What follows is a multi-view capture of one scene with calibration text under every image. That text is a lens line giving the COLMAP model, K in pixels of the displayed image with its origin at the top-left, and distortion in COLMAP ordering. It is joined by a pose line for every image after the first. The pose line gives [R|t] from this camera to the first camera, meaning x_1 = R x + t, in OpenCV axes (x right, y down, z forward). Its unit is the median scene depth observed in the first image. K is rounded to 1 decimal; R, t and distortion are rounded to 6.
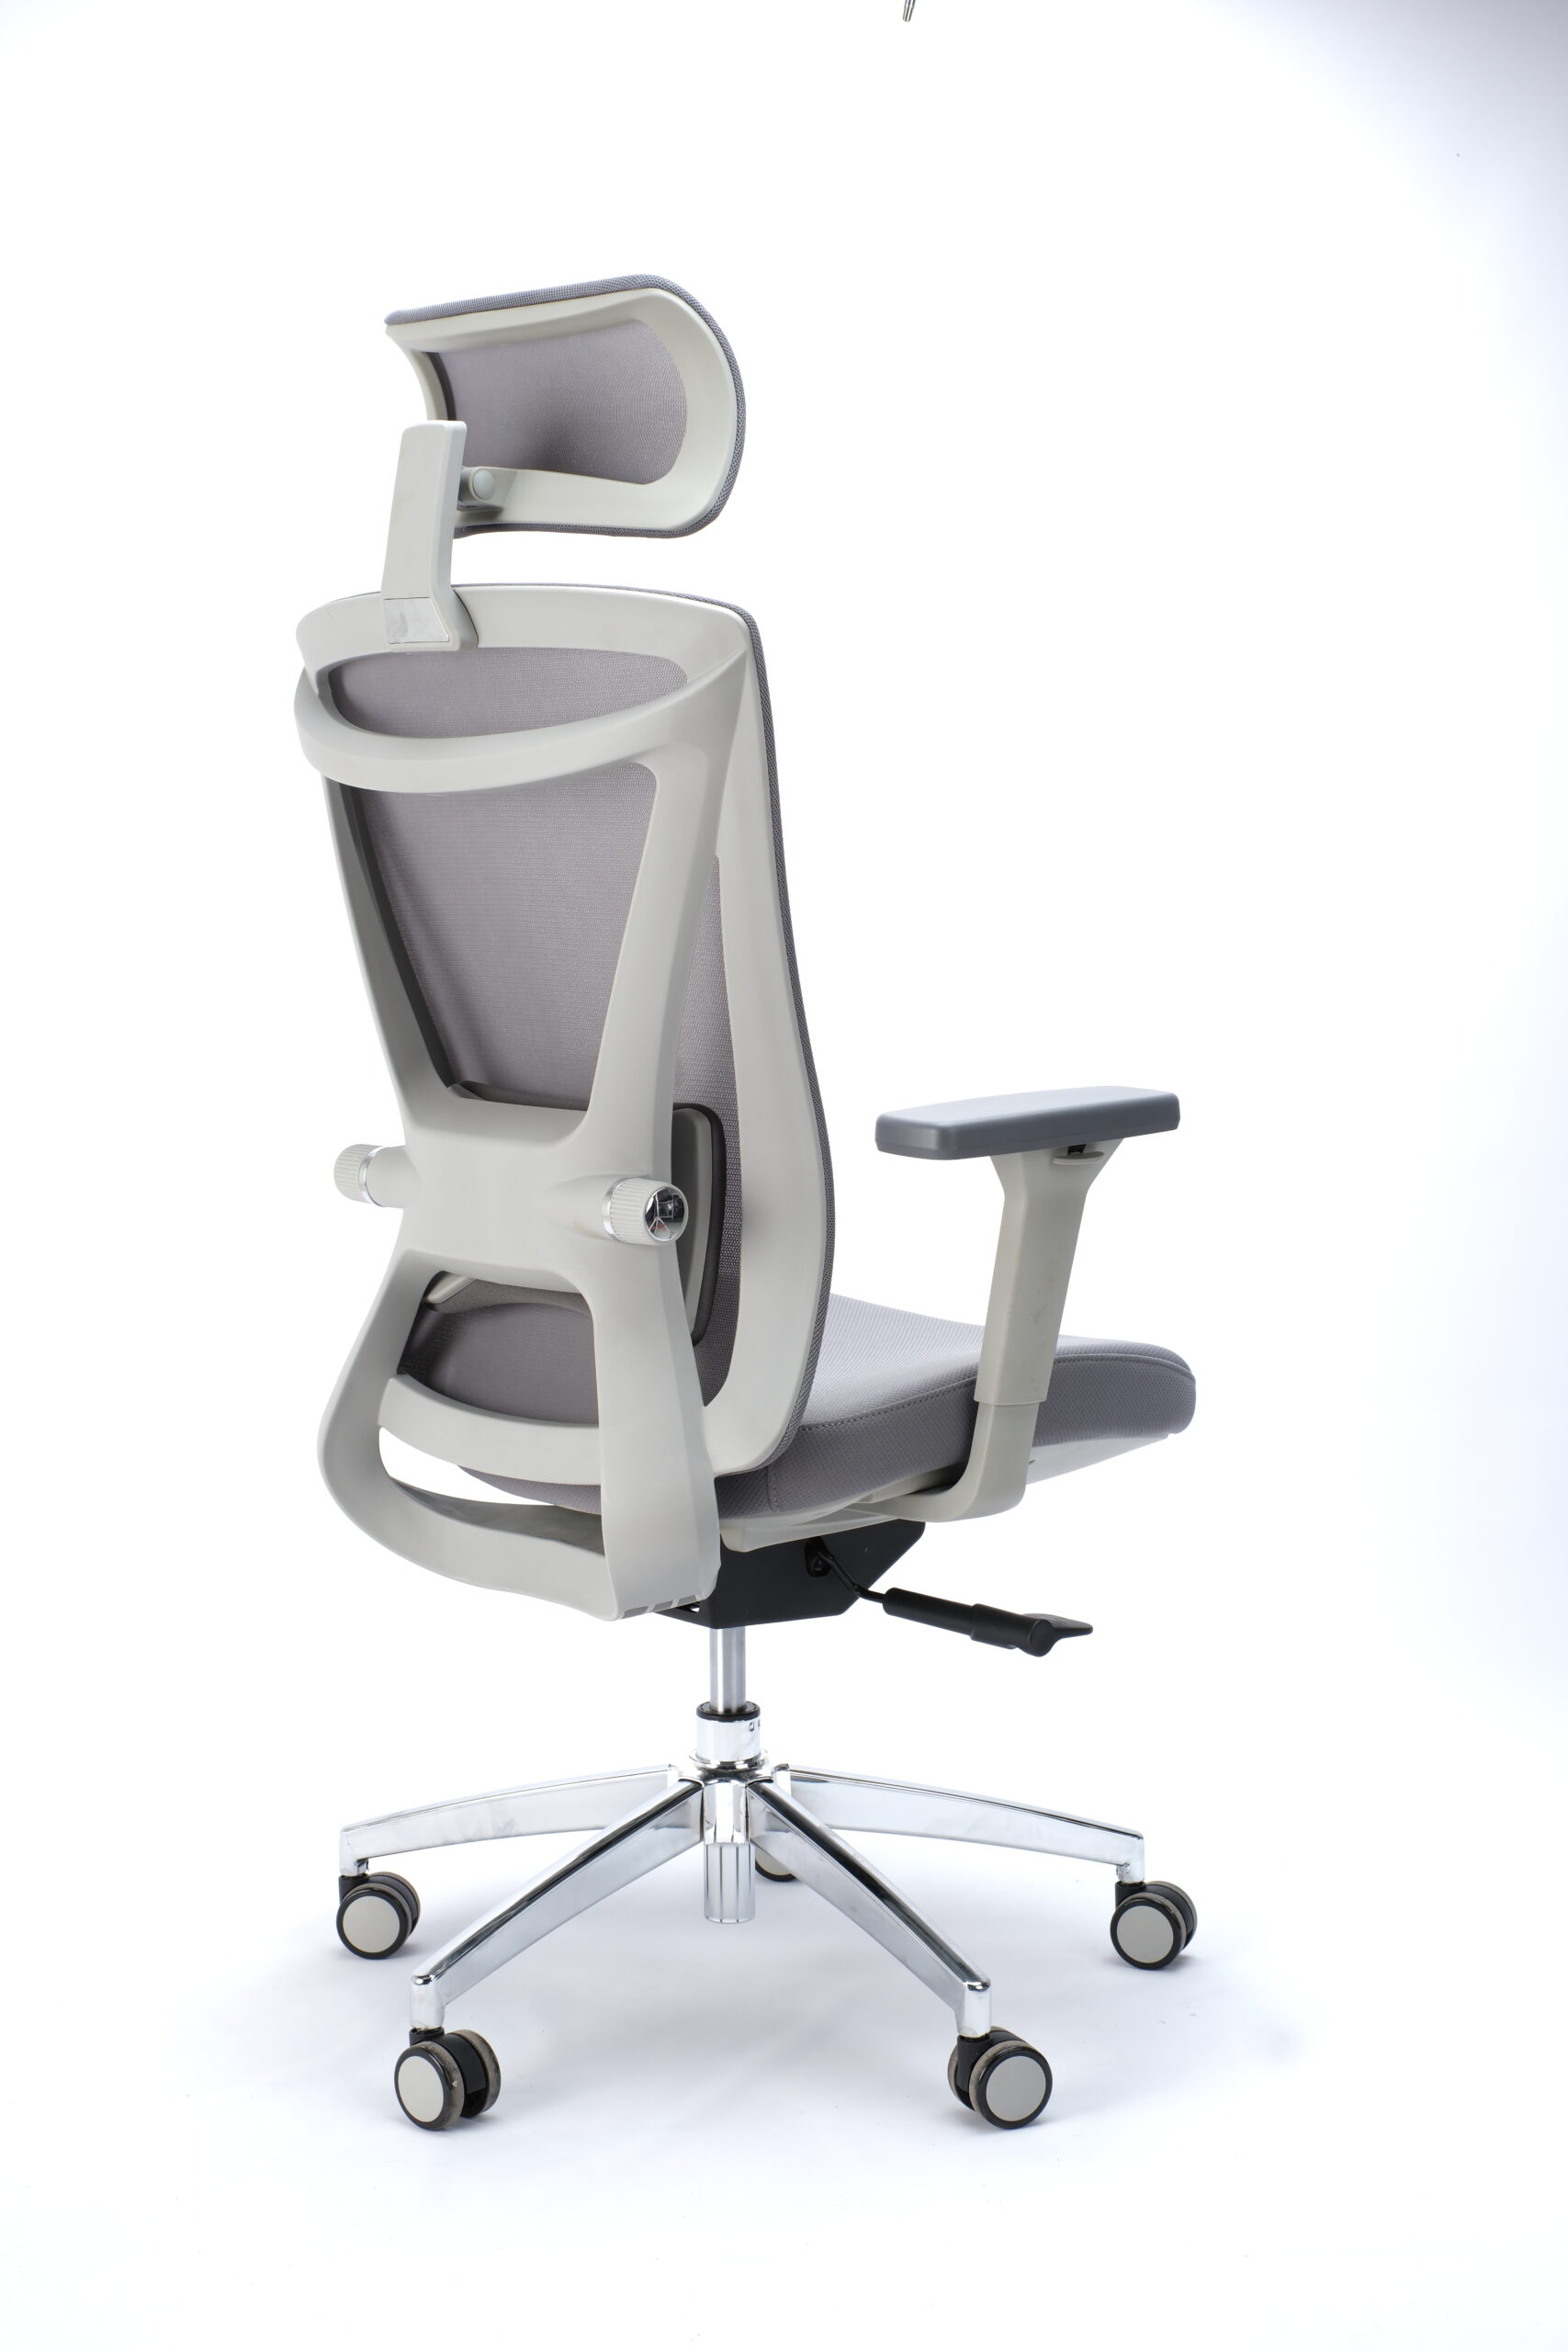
lens RADIAL K [[3666.8, 0, 784.0], [0, 3666.8, 1176.0], [0, 0, 1]] dist [0.002111, 0.027973]
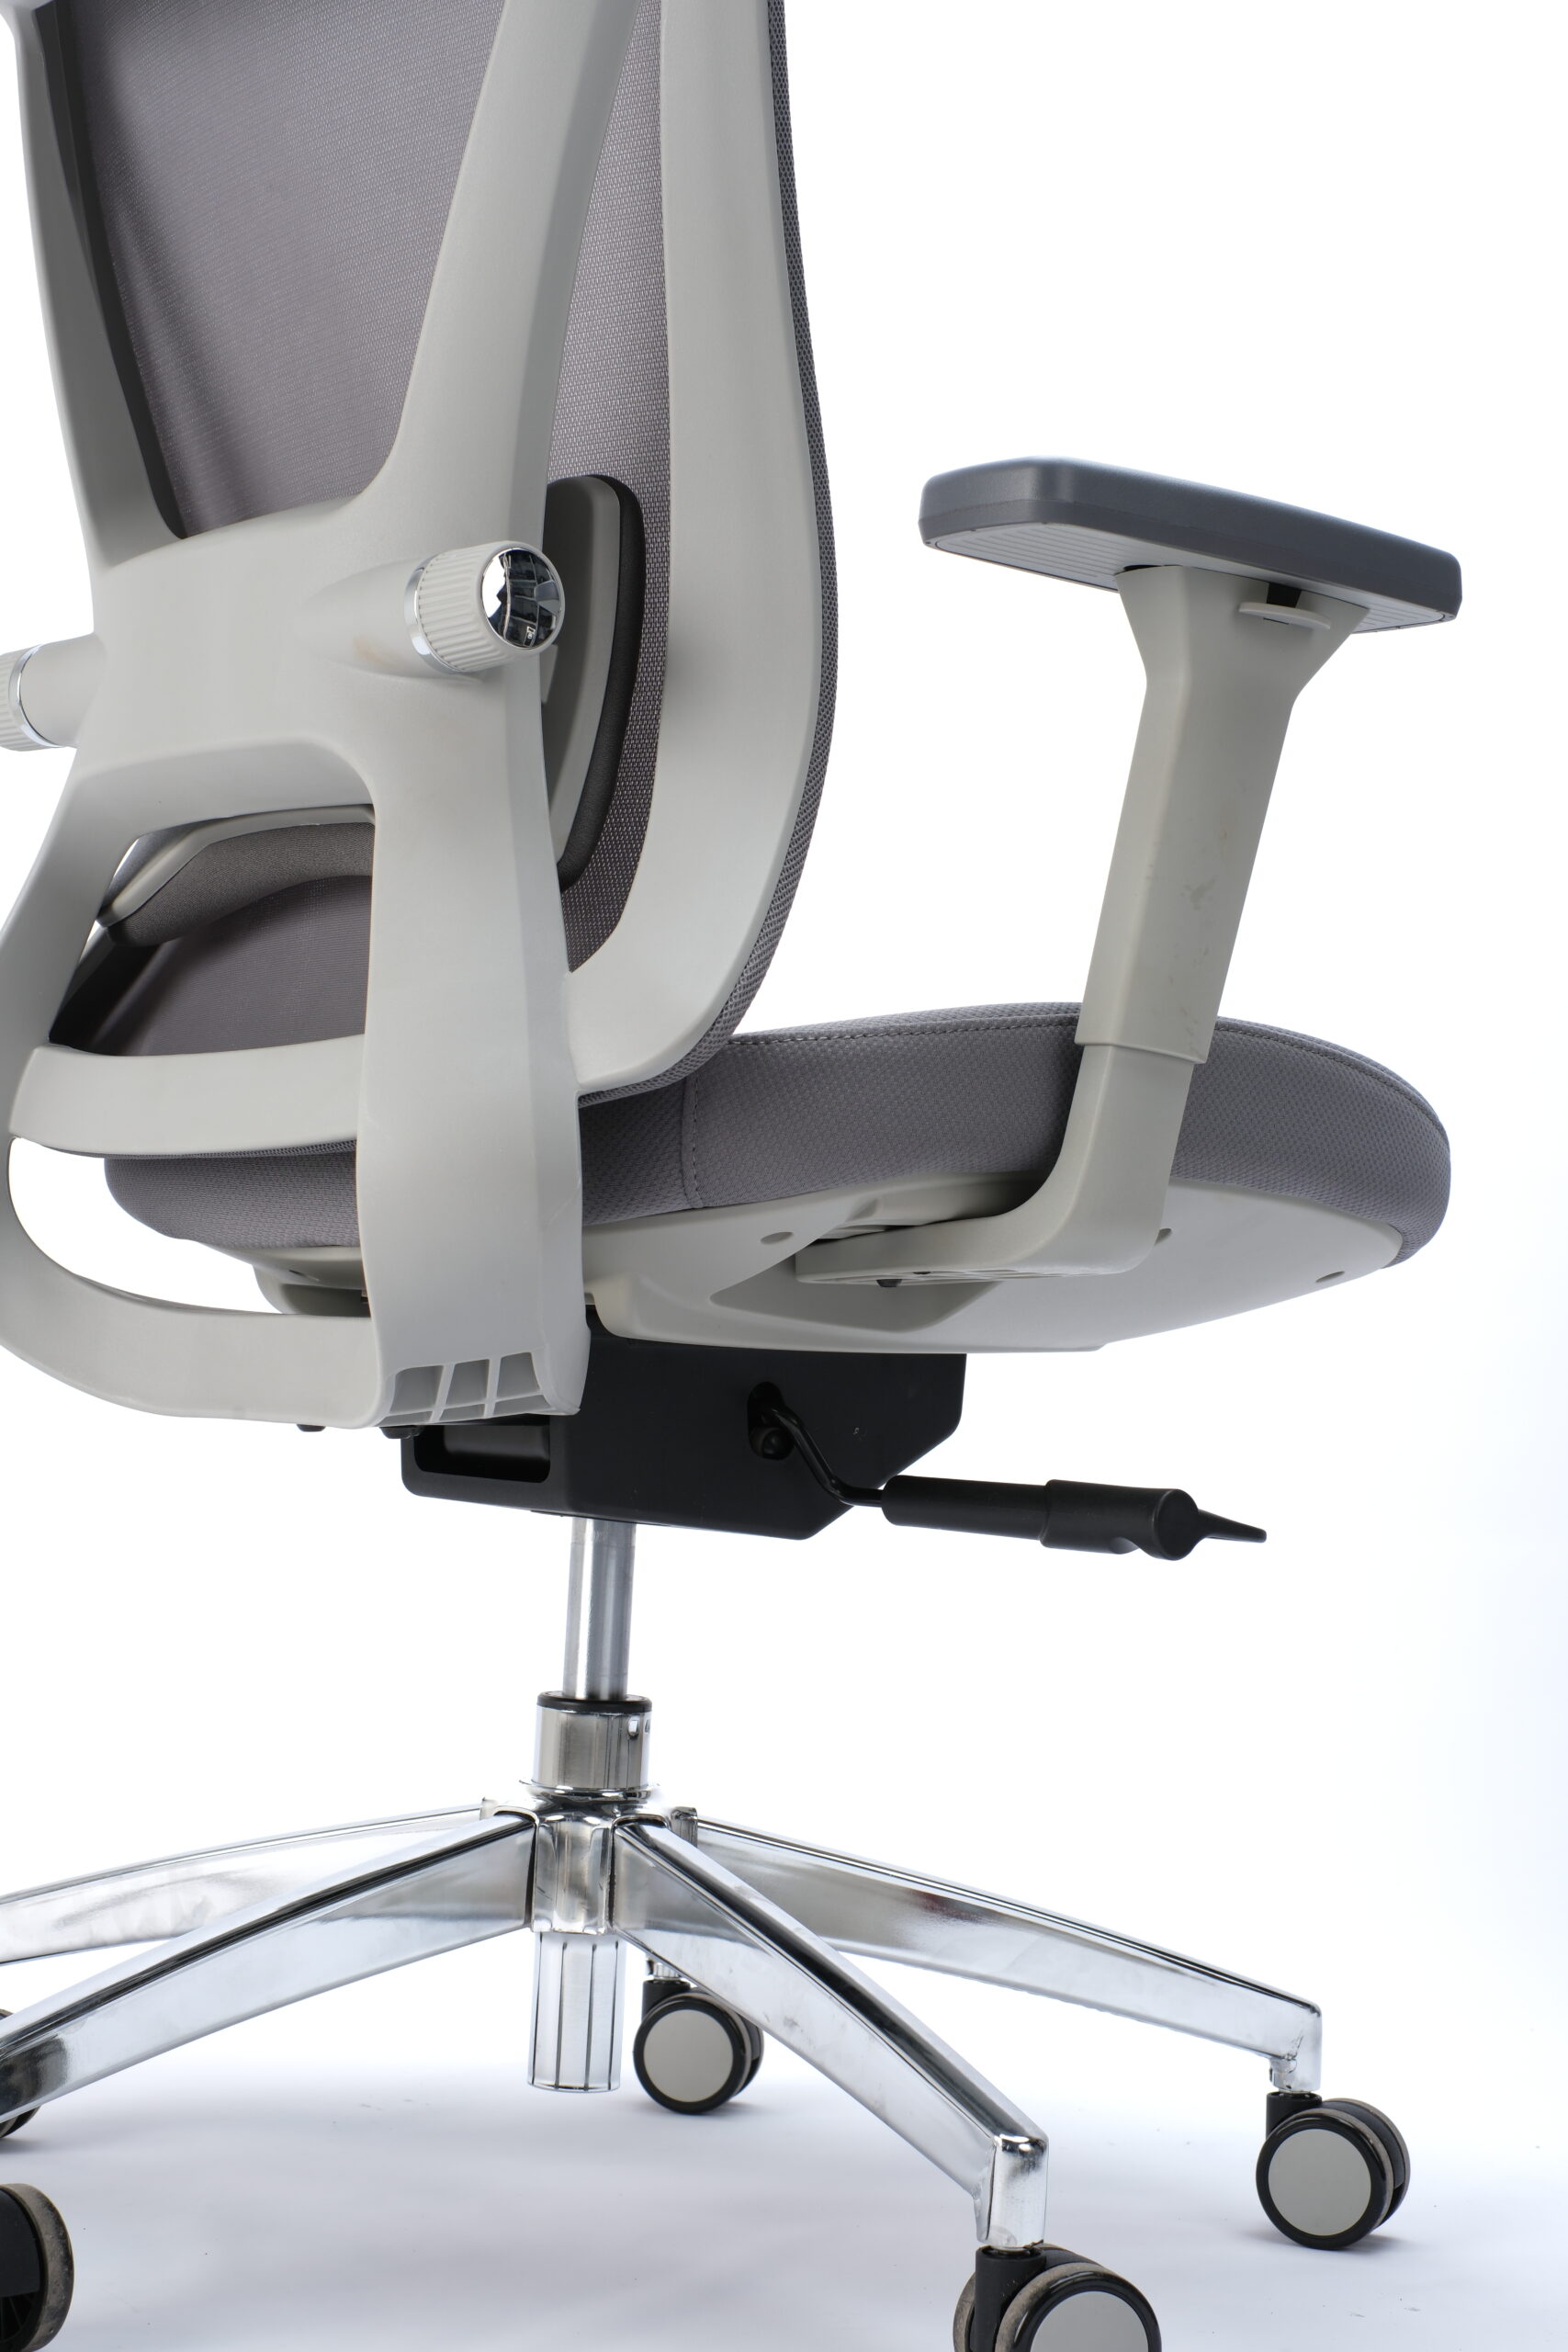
lens RADIAL K [[3823.5, 0, 813.9], [0, 3823.5, 1178.0], [0, 0, 1]] dist [0.006197, 0.072167]
pose [[0.997964, 0.062900, -0.010584, 0.019429], [-0.063784, 0.983596, -0.168731, 0.165476], [-0.000203, 0.169063, 0.985605, 0.418146]]
